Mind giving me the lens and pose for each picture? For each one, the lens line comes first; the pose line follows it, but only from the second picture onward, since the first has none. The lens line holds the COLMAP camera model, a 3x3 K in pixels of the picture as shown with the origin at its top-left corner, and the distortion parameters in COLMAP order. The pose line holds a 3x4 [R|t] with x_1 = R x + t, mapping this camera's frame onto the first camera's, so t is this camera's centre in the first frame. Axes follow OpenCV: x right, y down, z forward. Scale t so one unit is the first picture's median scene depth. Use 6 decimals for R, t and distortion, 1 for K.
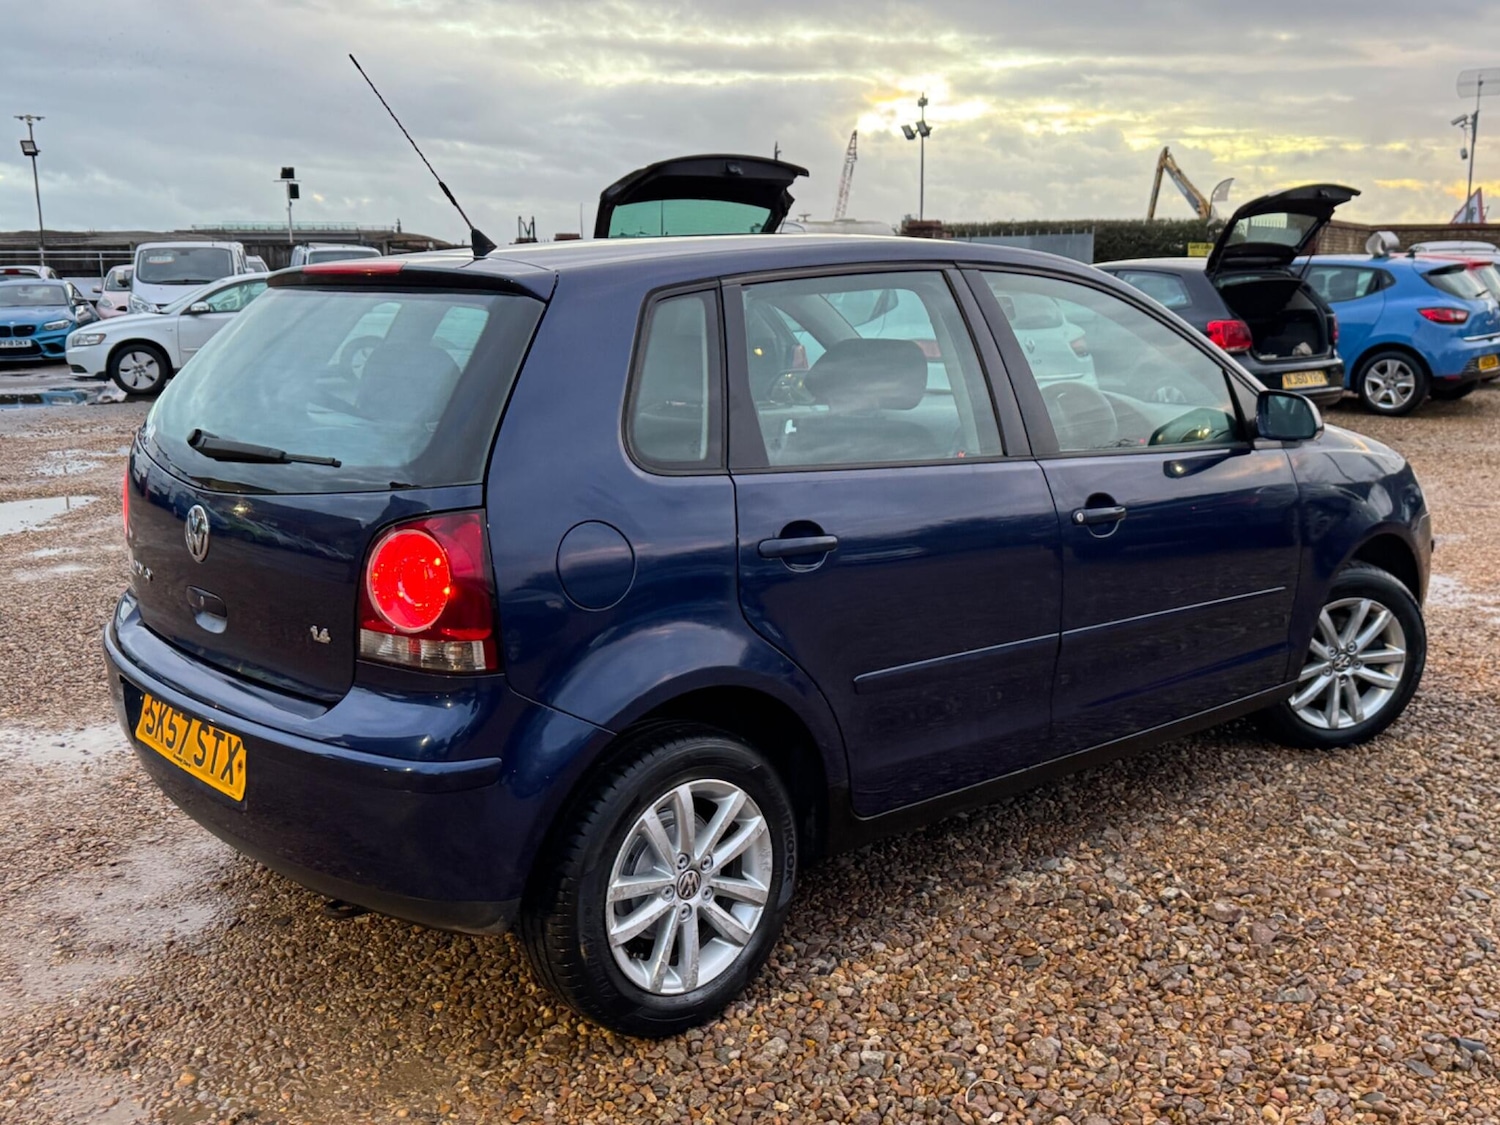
lens RADIAL K [[1441.6, 0, 750.0], [0, 1441.6, 562.5], [0, 0, 1]] dist [0.187031, -0.395237]
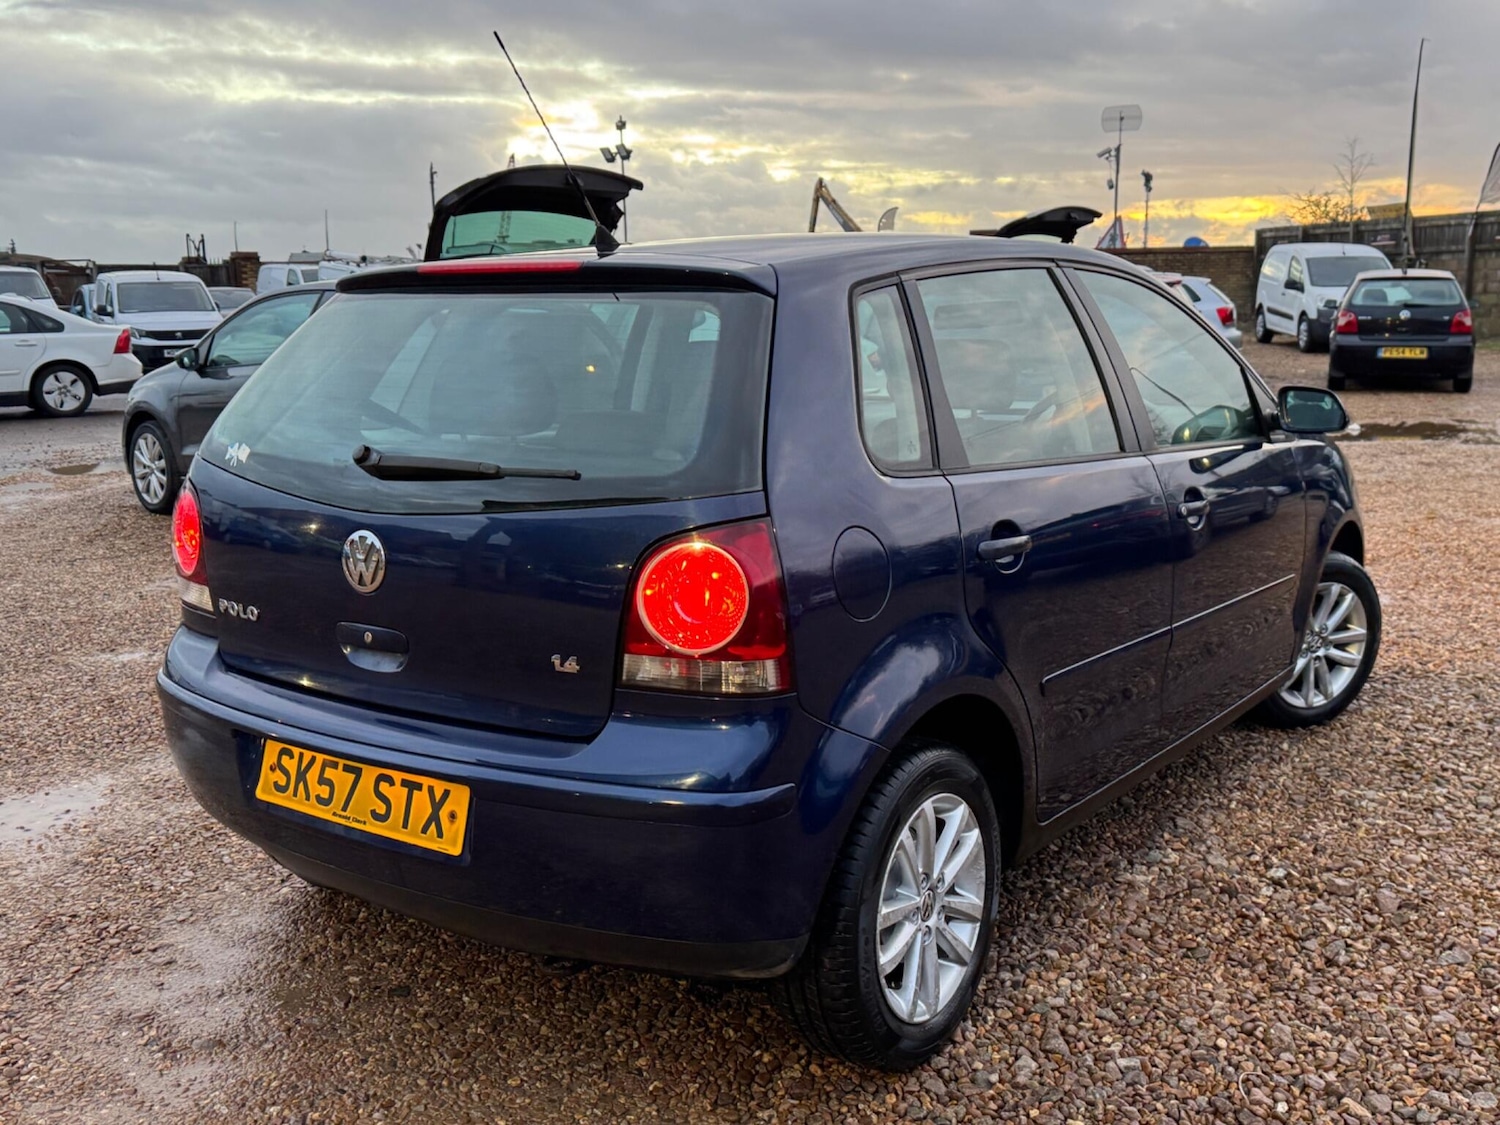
lens RADIAL K [[1441.6, 0, 750.0], [0, 1441.6, 562.5], [0, 0, 1]] dist [0.187031, -0.395237]
pose [[0.975897, -0.044574, 0.213630, -0.309545], [0.047836, 0.998804, -0.010124, 0.000795], [-0.212923, 0.020099, 0.976862, 0.075632]]
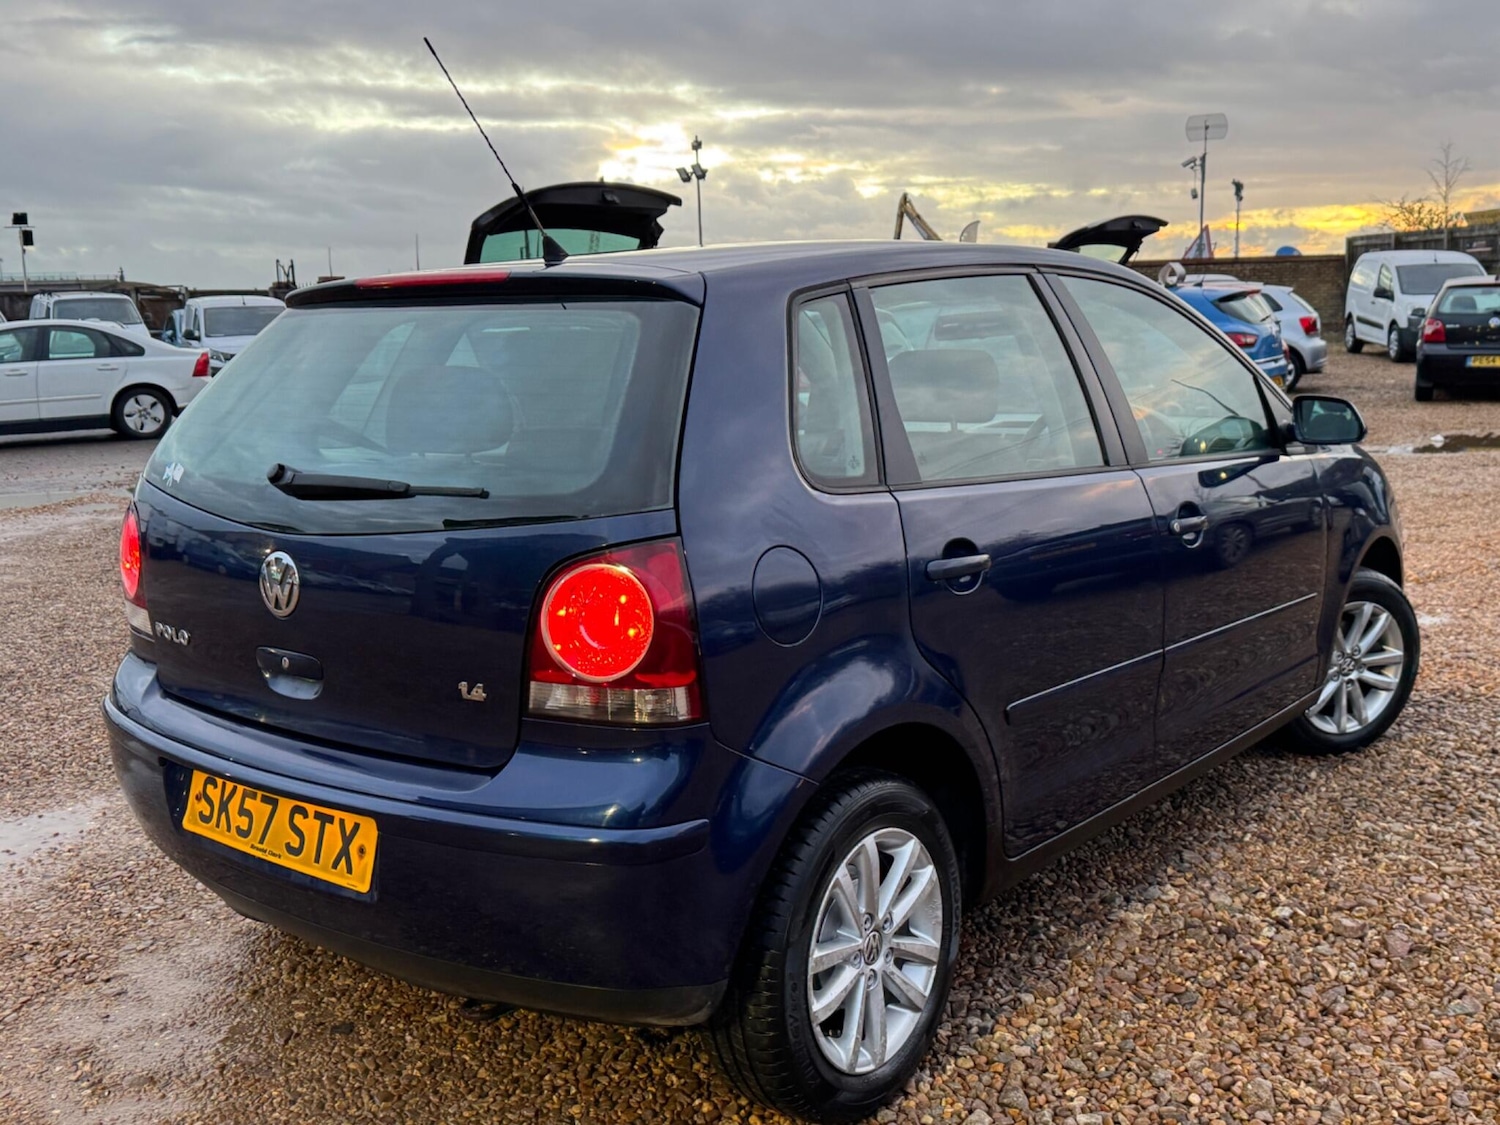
lens RADIAL K [[1447.9, 0, 752.4], [0, 1447.9, 553.3], [0, 0, 1]] dist [0.159791, -0.317281]
pose [[0.986390, -0.044273, 0.158347, -0.219199], [0.049727, 0.998293, -0.030645, 0.001954], [-0.156720, 0.038102, 0.986908, 0.096759]]
